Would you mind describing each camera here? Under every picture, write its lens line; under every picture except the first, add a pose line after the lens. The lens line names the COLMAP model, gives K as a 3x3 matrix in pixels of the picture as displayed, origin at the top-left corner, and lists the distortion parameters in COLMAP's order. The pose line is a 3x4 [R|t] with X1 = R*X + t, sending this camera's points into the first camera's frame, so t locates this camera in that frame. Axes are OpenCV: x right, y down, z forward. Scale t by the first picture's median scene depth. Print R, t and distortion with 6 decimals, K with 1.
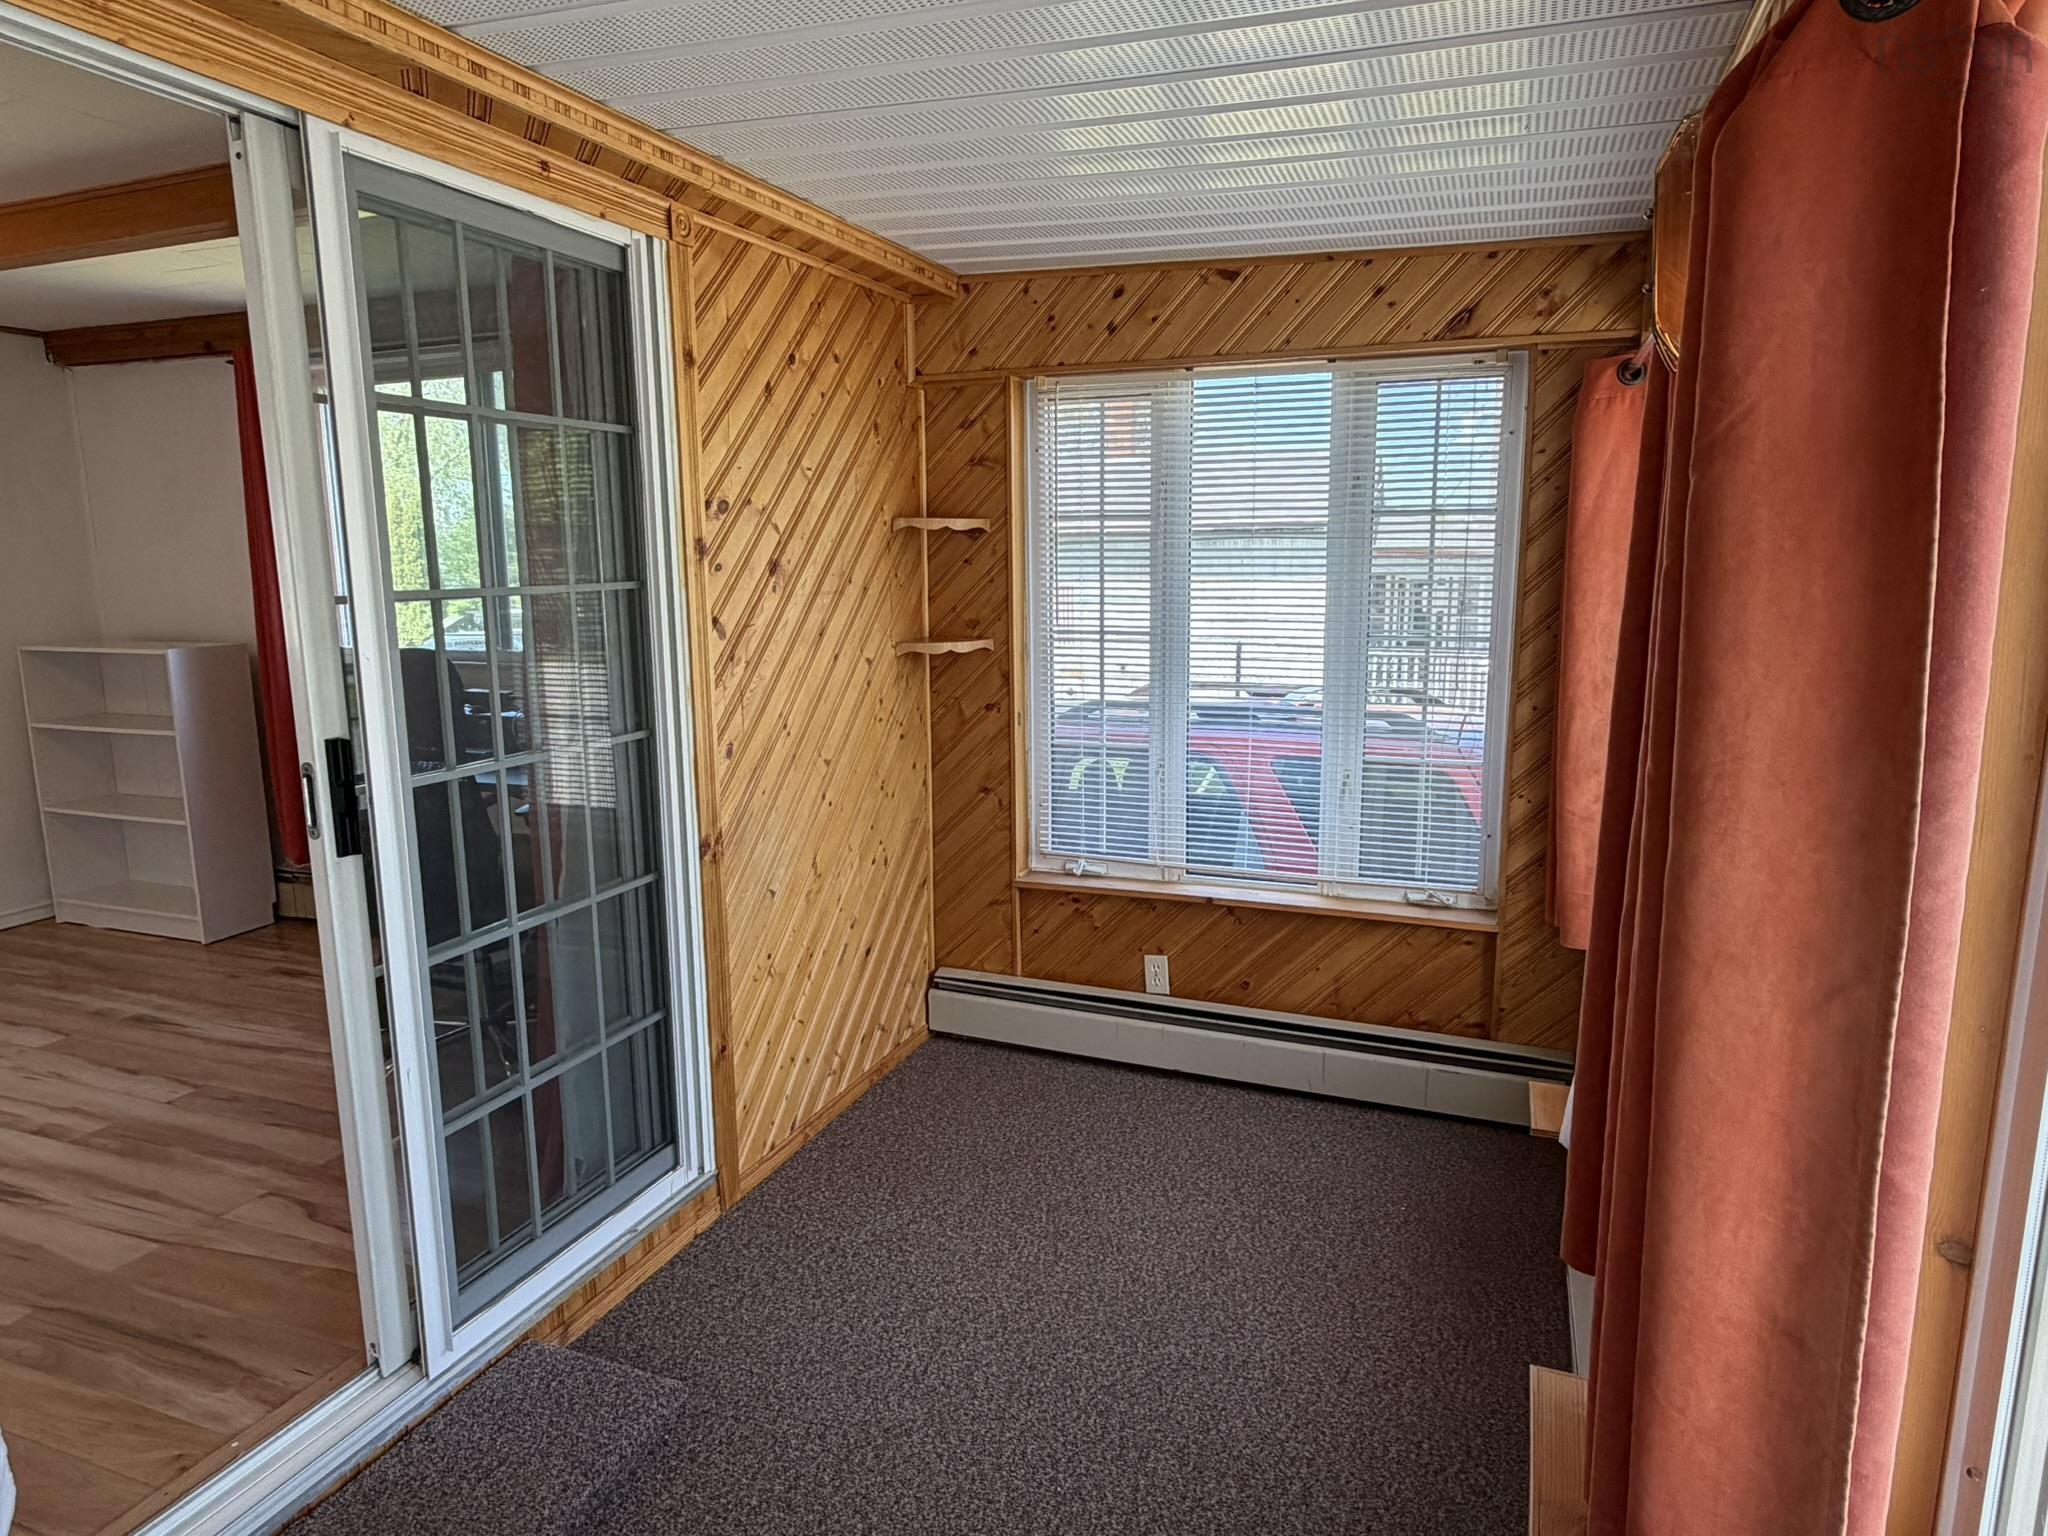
lens RADIAL K [[1237.3, 0, 1022.6], [0, 1237.3, 815.9], [0, 0, 1]] dist [-0.004192, -0.001858]
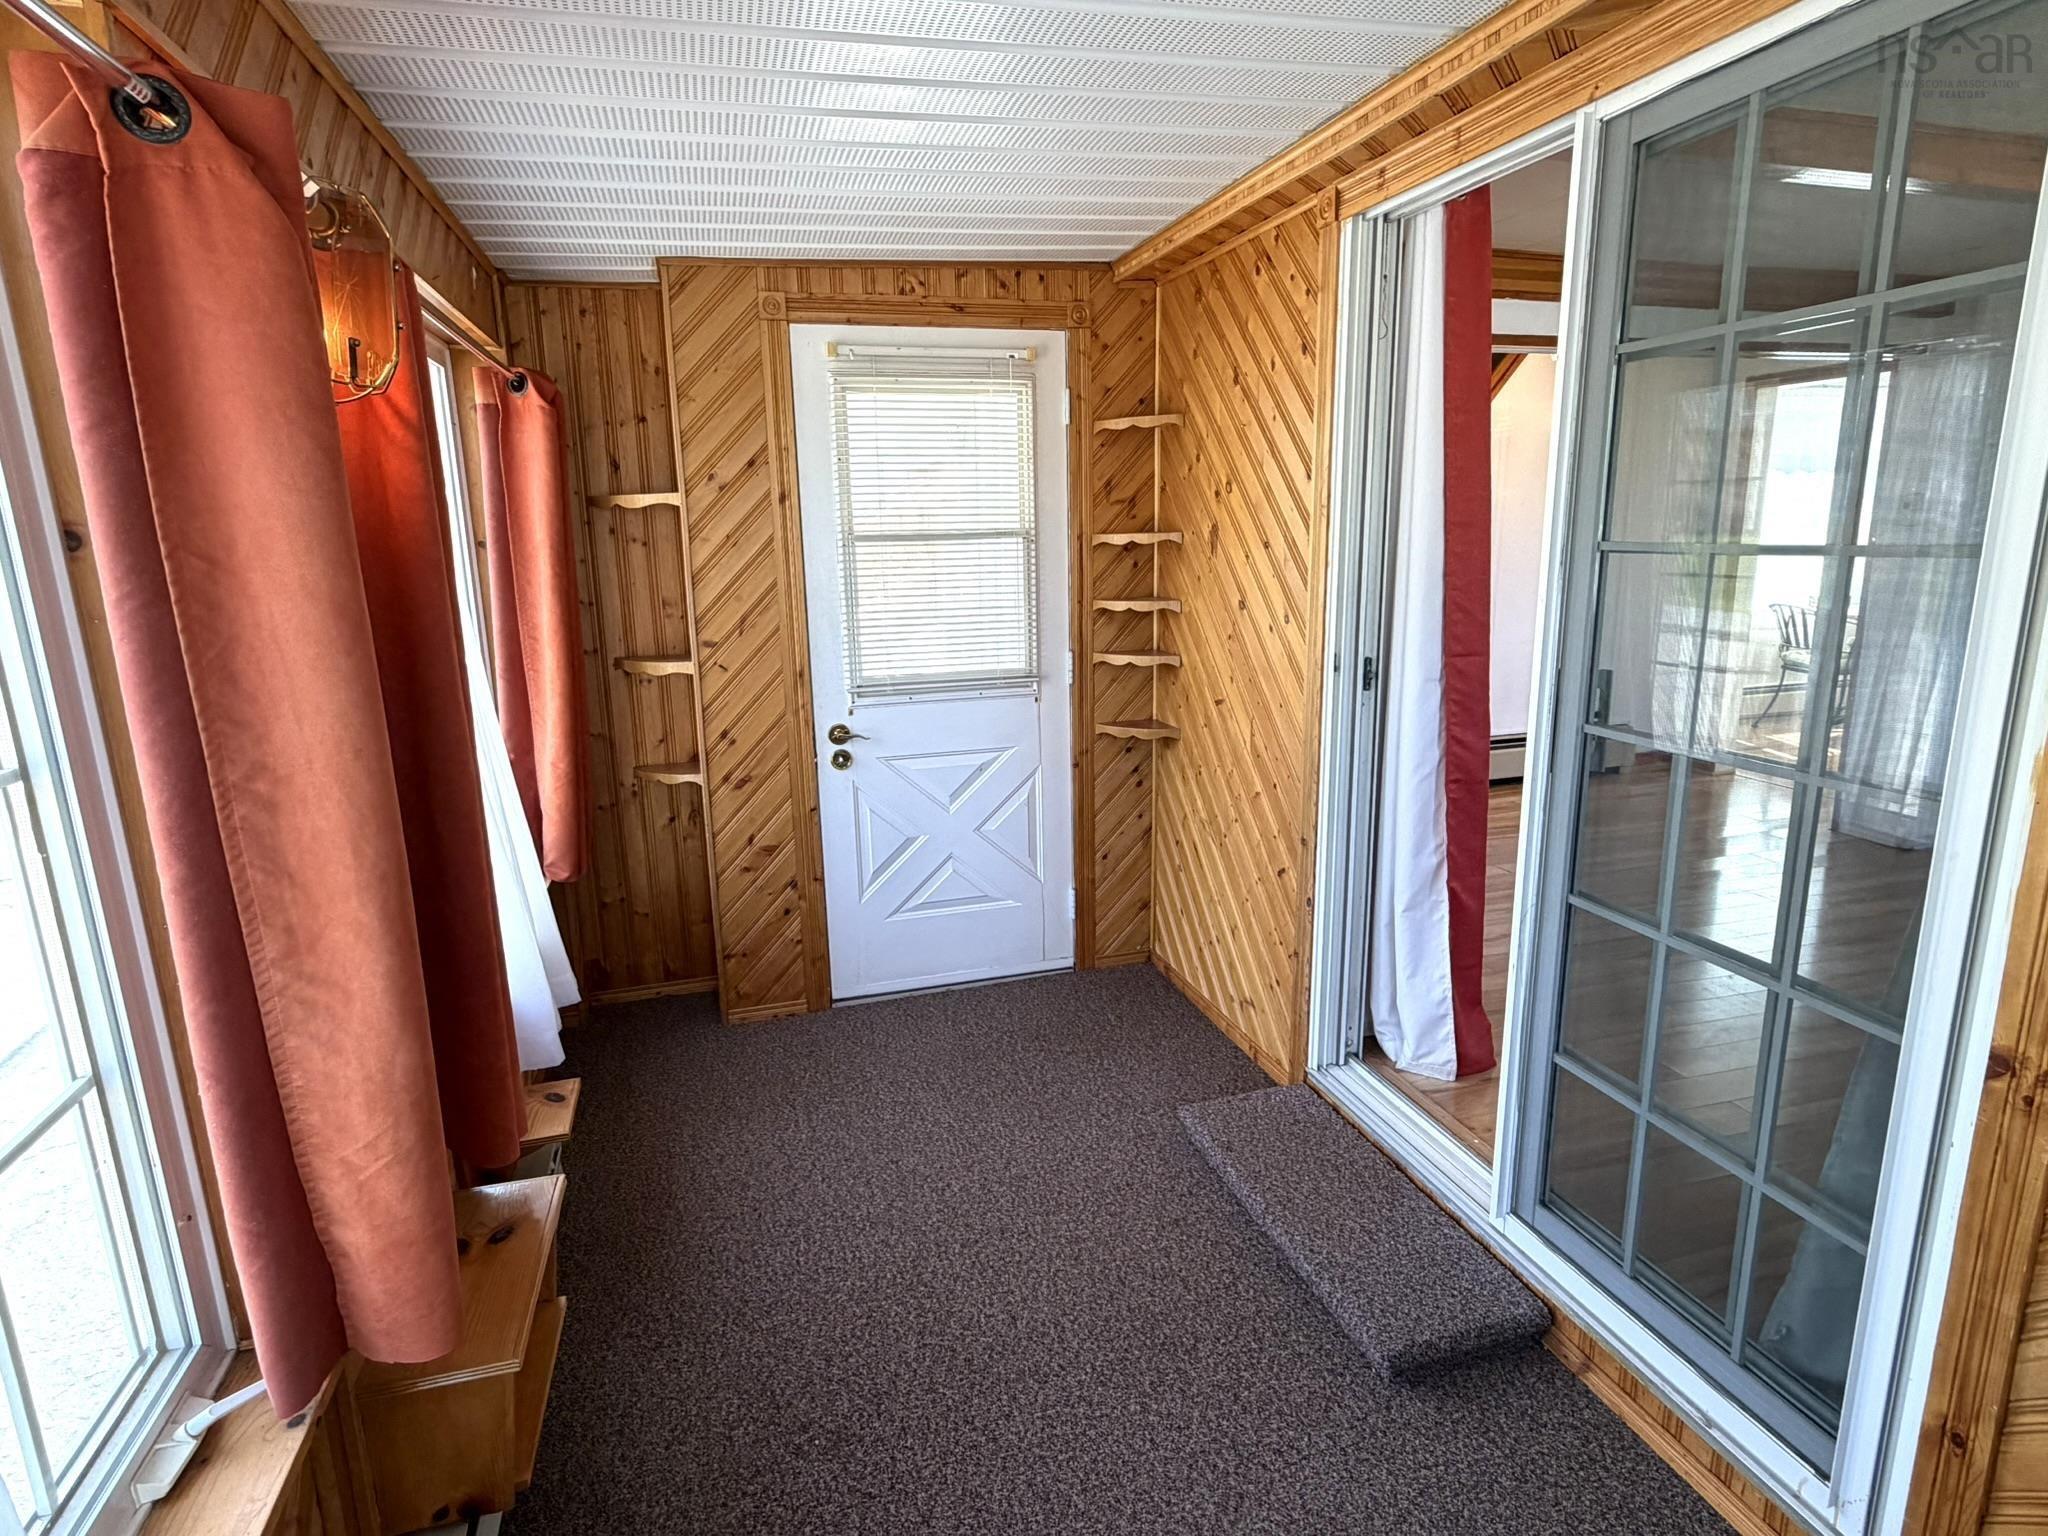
lens RADIAL K [[1106.3, 0, 1024.0], [0, 1106.3, 768.0], [0, 0, 1]] dist [0.000652, 0.000258]
pose [[-0.797706, 0.146126, -0.585074, 0.331363], [-0.106773, 0.920645, 0.375515, -0.223325], [0.593518, 0.362021, -0.718802, 1.045729]]
